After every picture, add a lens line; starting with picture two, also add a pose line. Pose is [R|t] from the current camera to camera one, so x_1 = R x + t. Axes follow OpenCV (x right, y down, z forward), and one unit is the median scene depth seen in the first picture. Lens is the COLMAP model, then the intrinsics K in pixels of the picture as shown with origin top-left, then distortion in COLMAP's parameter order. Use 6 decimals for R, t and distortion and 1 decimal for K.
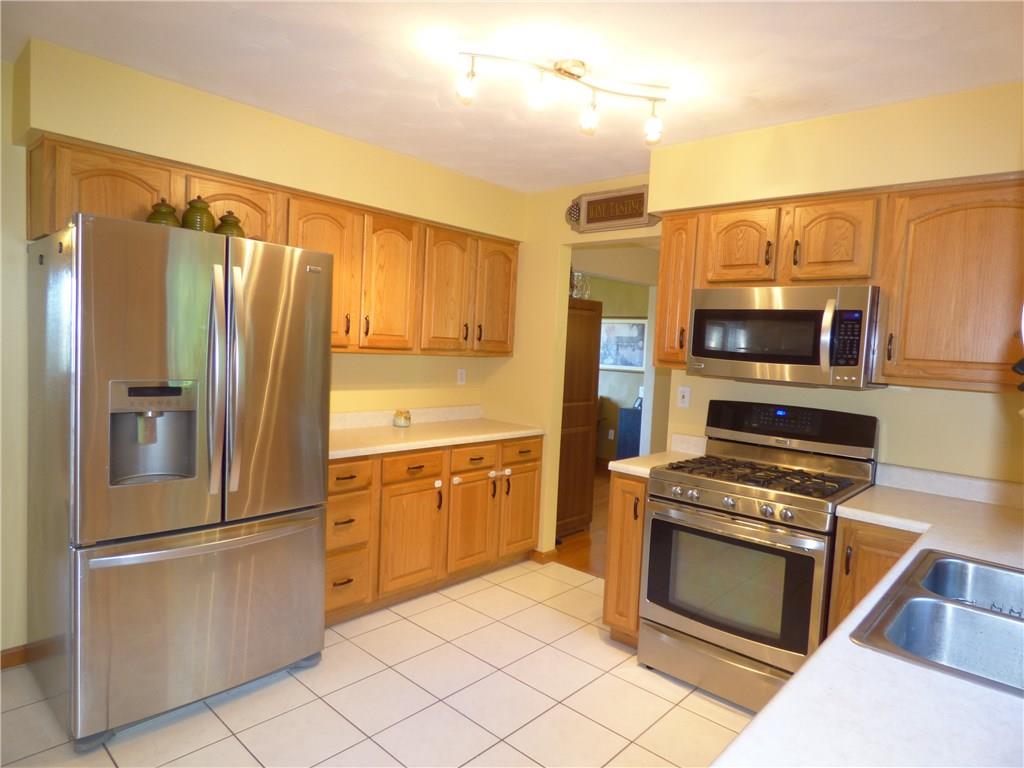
lens RADIAL K [[612.4, 0, 512.0], [0, 612.4, 384.0], [0, 0, 1]] dist [-0.015666, -0.000653]
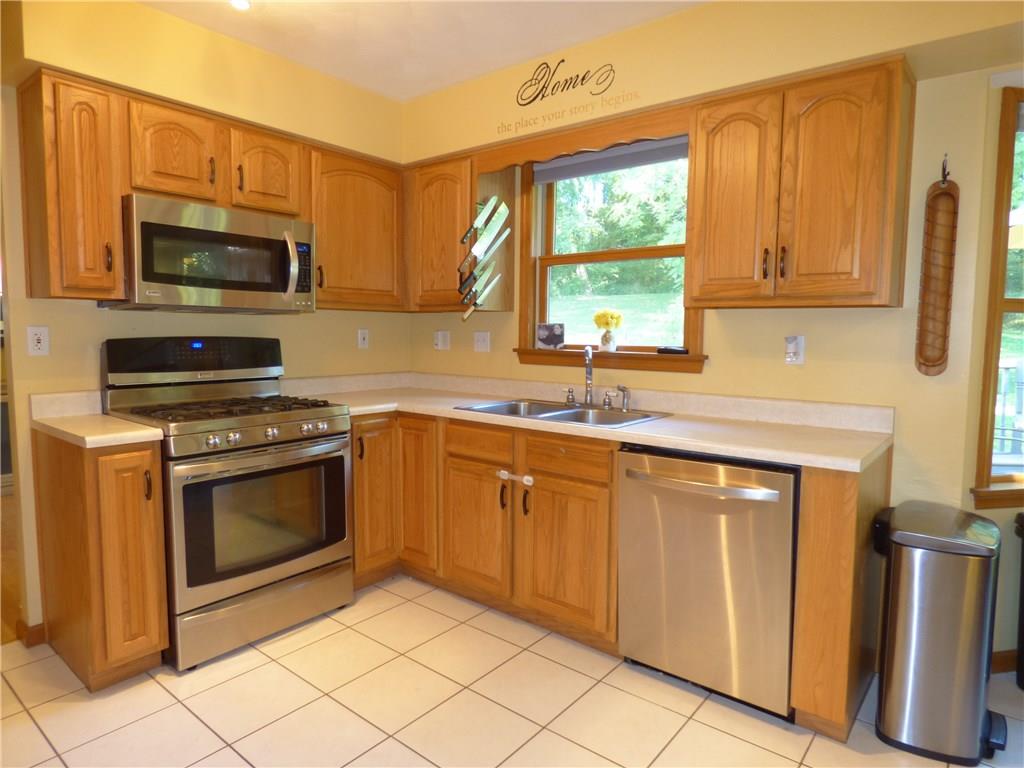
lens RADIAL K [[612.4, 0, 512.0], [0, 612.4, 384.0], [0, 0, 1]] dist [-0.015666, -0.000653]
pose [[-0.060751, -0.138931, 0.988437, -0.577253], [0.049771, 0.988612, 0.142015, -0.003086], [-0.996911, 0.057822, -0.053144, 0.627426]]
